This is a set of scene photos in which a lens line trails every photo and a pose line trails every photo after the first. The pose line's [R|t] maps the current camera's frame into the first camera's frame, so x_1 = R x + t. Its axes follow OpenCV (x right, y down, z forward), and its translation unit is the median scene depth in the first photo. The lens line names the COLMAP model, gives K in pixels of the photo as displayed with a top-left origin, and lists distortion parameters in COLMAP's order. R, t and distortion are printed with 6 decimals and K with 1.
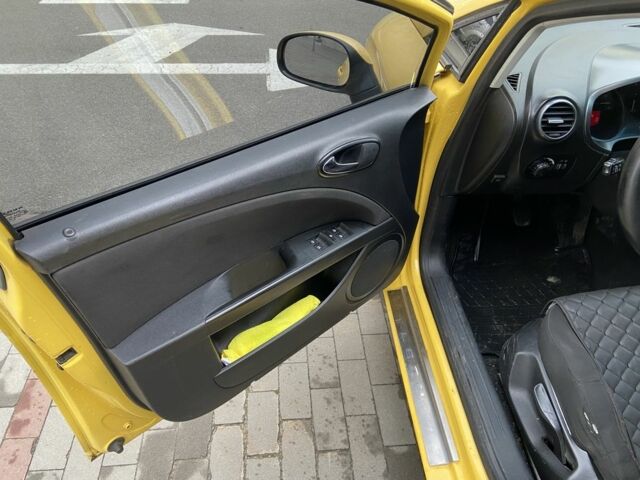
lens RADIAL K [[477.6, 0, 311.1], [0, 477.6, 241.7], [0, 0, 1]] dist [0.114457, -0.144170]
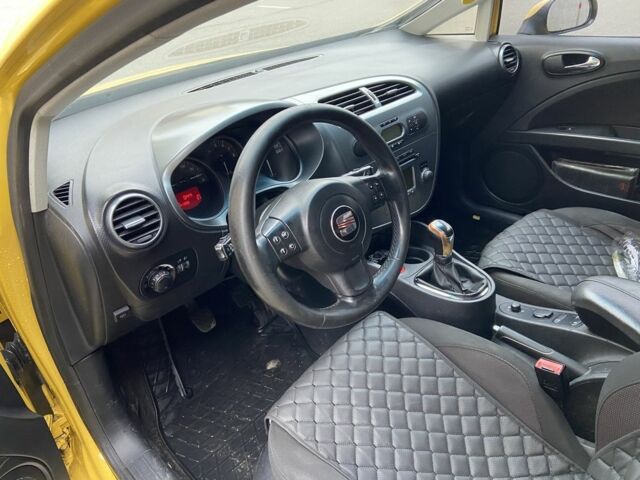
lens RADIAL K [[477.6, 0, 311.1], [0, 477.6, 241.7], [0, 0, 1]] dist [0.114457, -0.144170]
pose [[0.753587, -0.411433, 0.512668, 0.297063], [0.505280, 0.861423, -0.051406, -0.047515], [-0.420474, 0.297780, 0.857046, 0.254723]]
